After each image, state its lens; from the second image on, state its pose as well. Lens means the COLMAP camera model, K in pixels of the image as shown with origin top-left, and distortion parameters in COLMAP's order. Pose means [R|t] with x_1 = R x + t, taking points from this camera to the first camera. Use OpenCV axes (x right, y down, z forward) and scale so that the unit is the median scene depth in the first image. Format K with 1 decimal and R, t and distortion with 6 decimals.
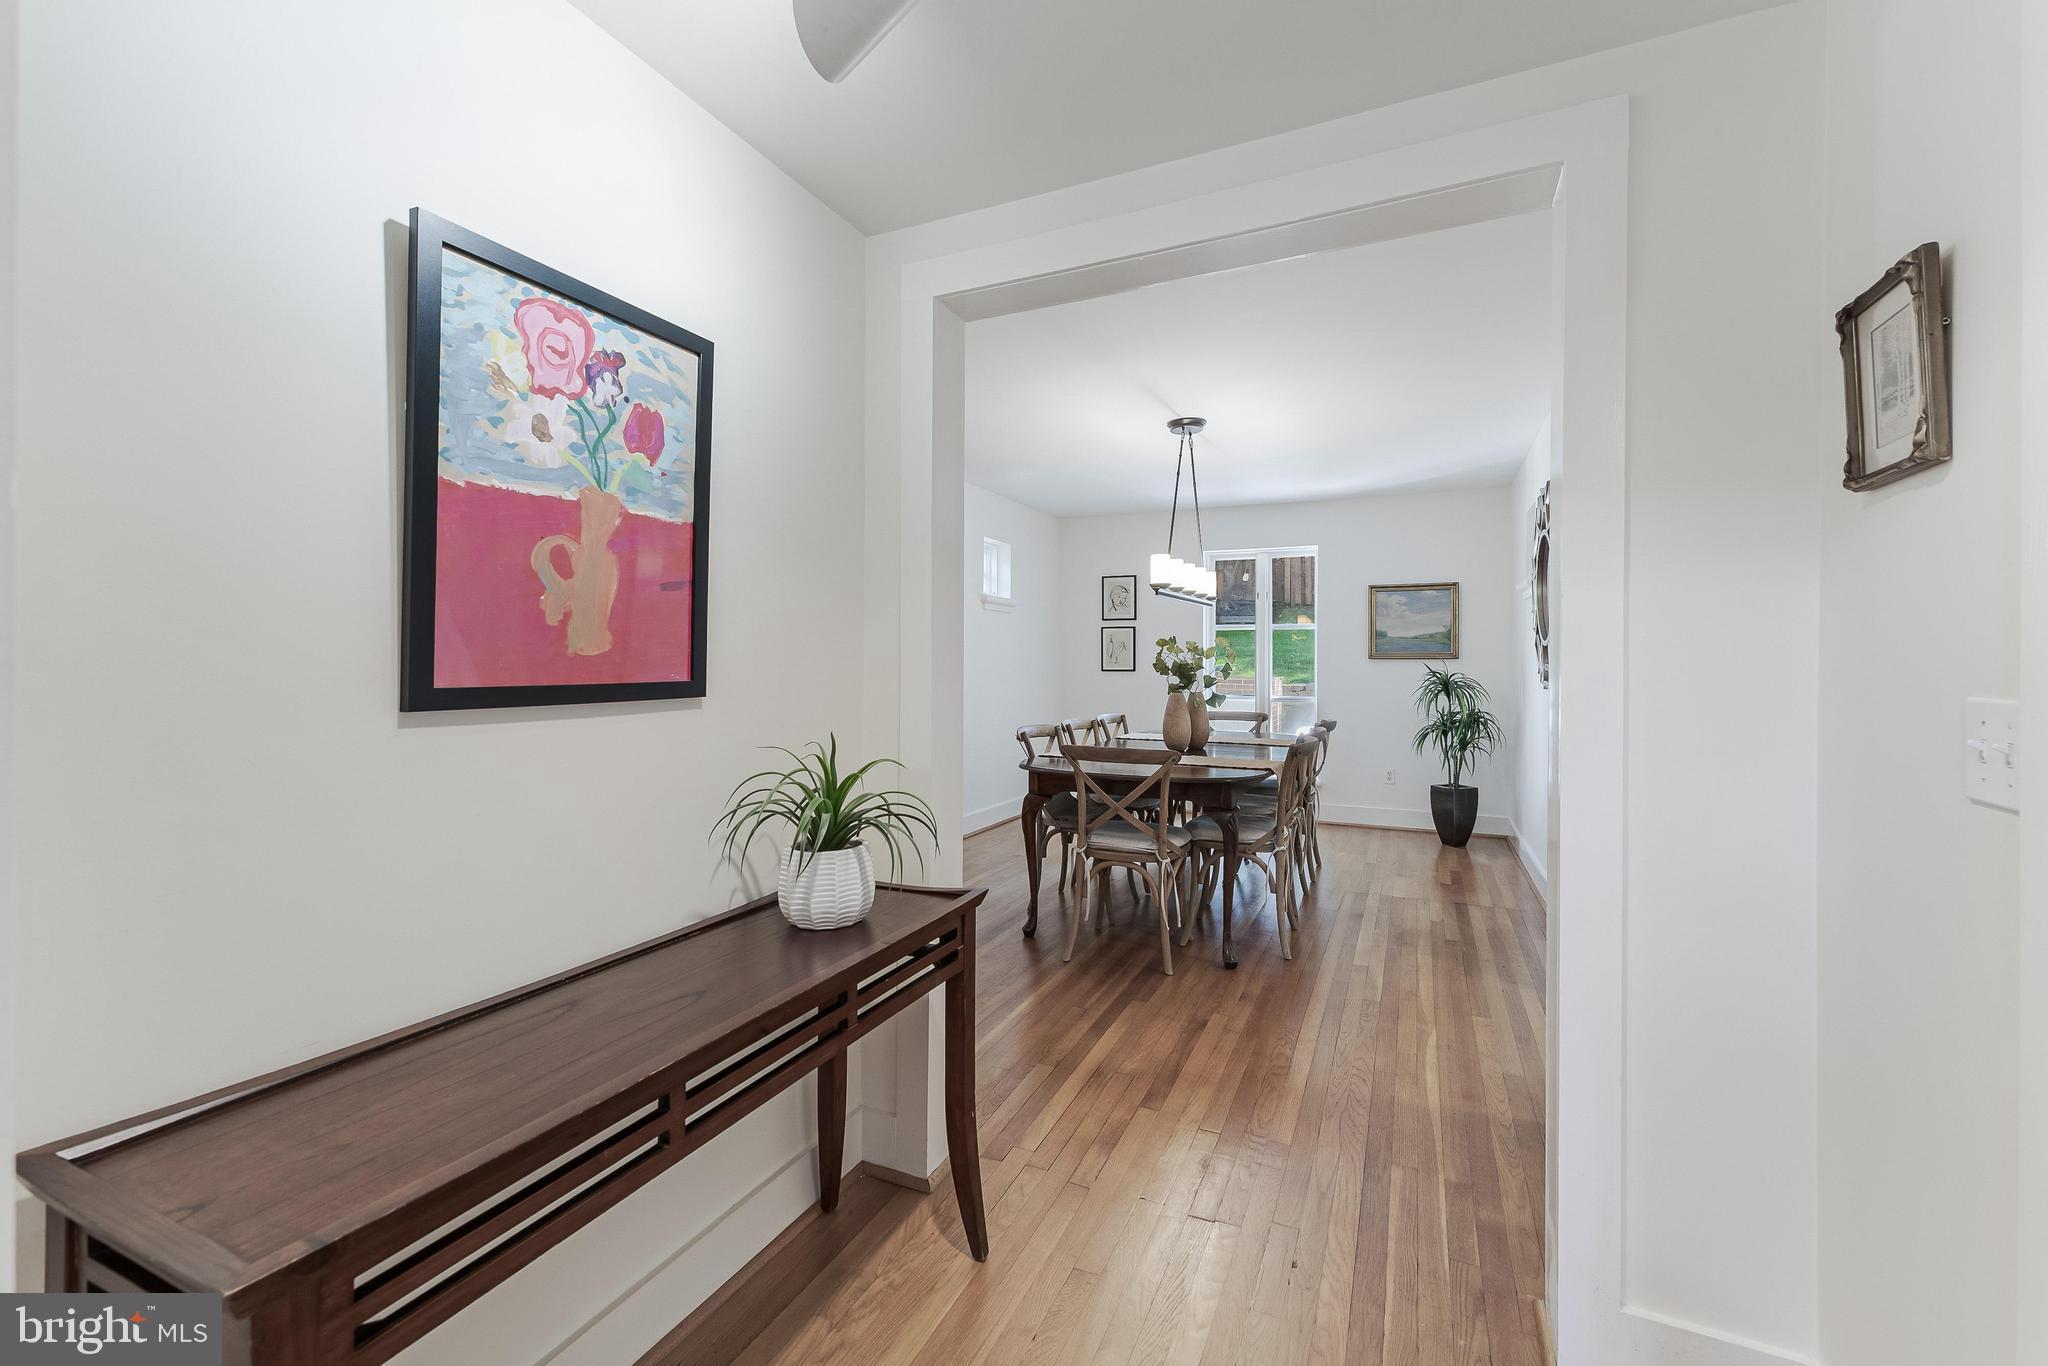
lens RADIAL K [[831.2, 0, 1028.5], [0, 831.2, 655.3], [0, 0, 1]] dist [0.001056, -0.000089]
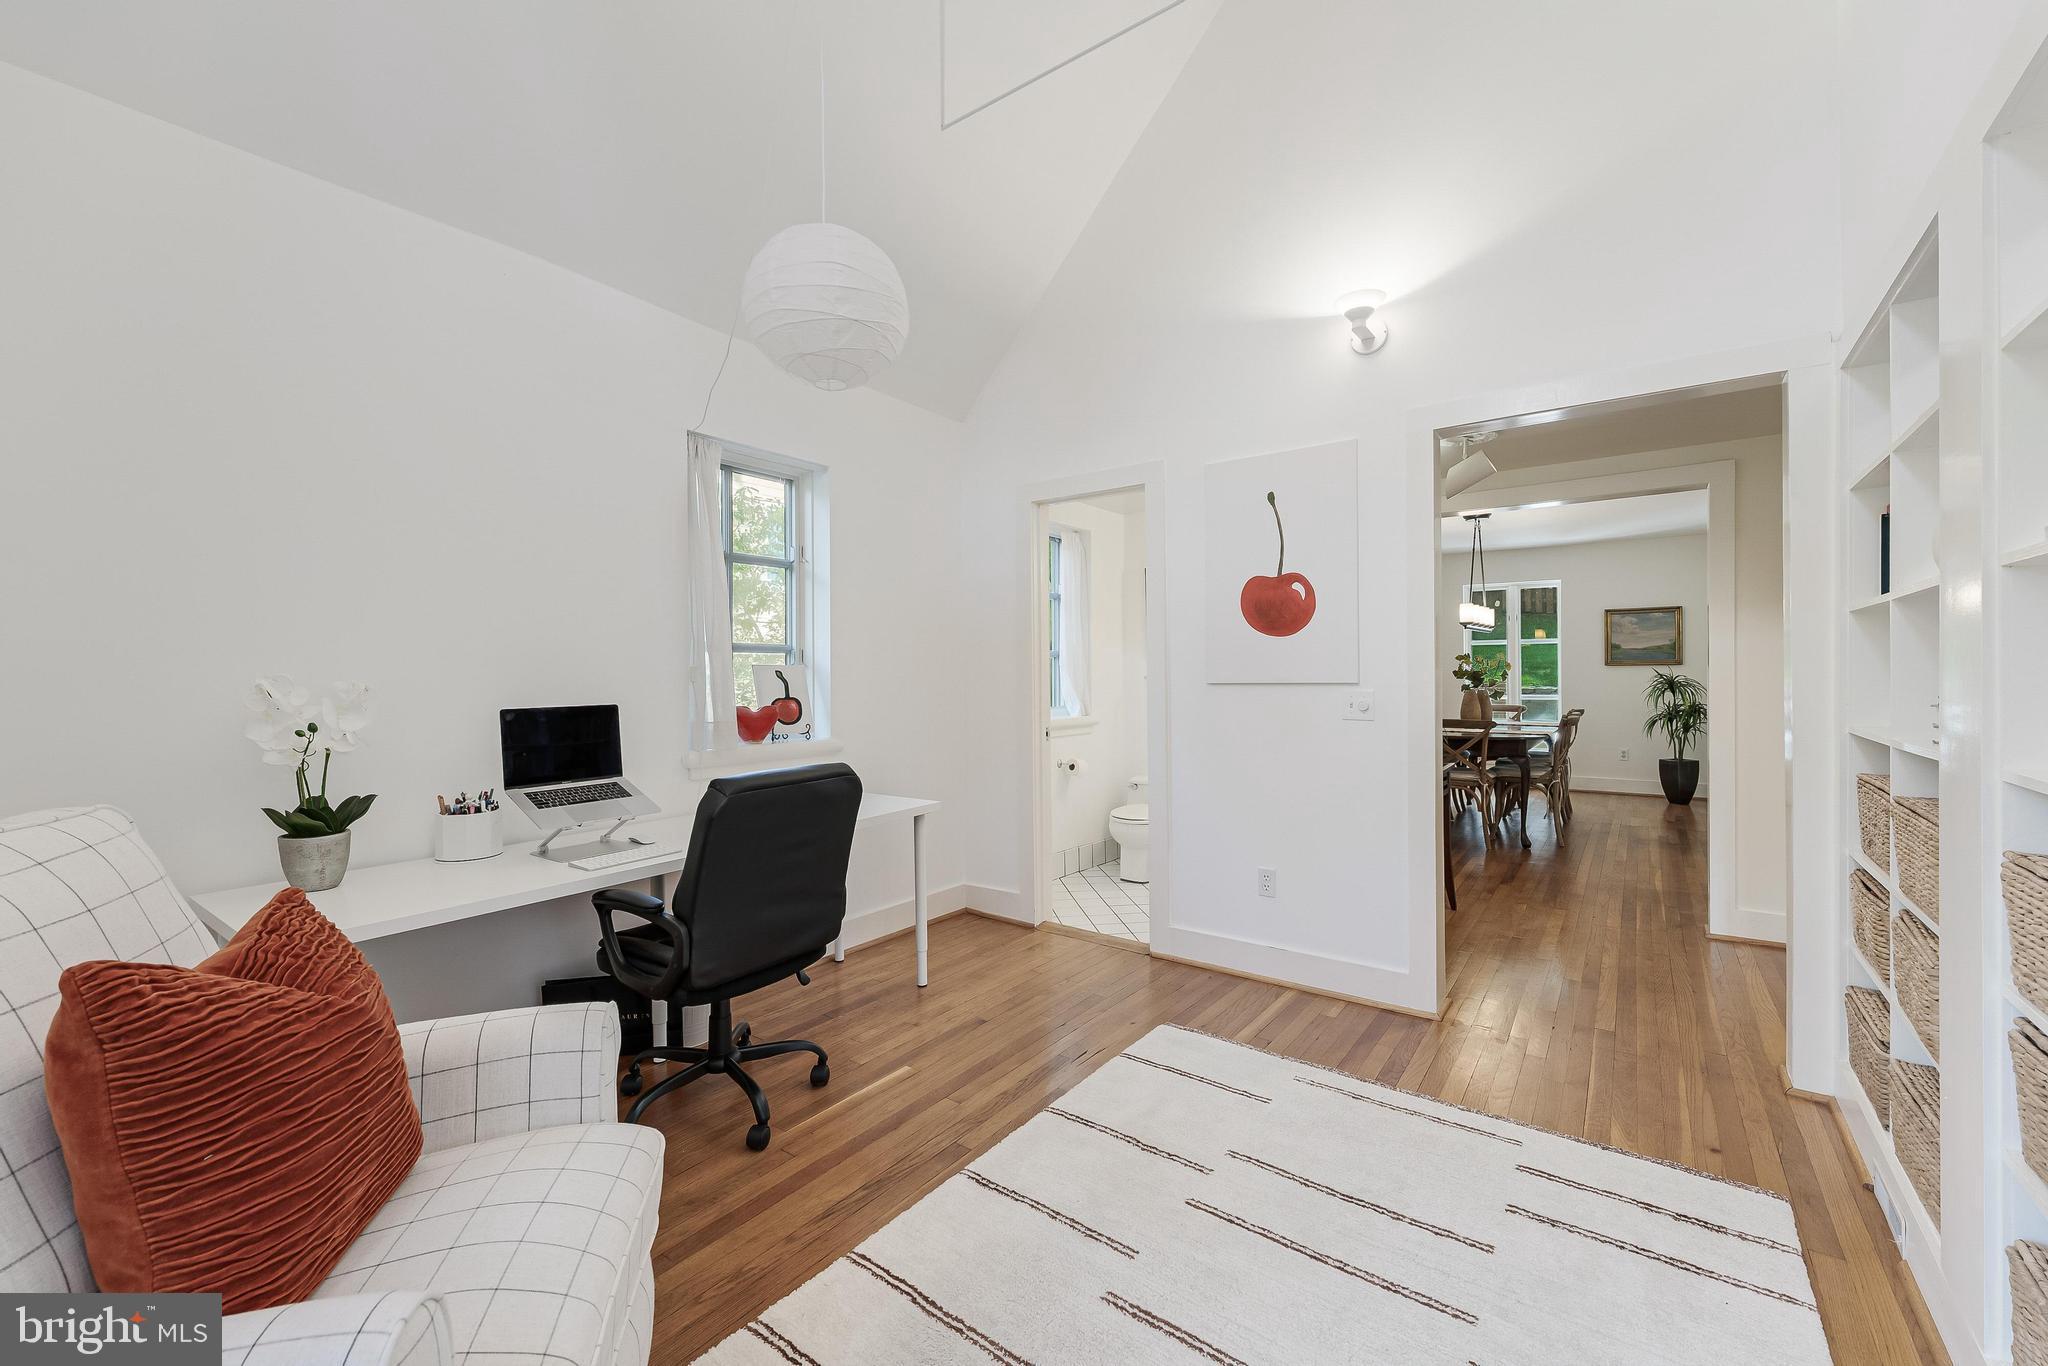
lens RADIAL K [[834.5, 0, 1028.8], [0, 834.5, 667.1], [0, 0, 1]] dist [0.002821, 0.000001]
pose [[0.980683, -0.011362, -0.195274, -0.248167], [0.012675, 0.999905, 0.005474, -0.012626], [0.195193, -0.007844, 0.980733, -0.519201]]
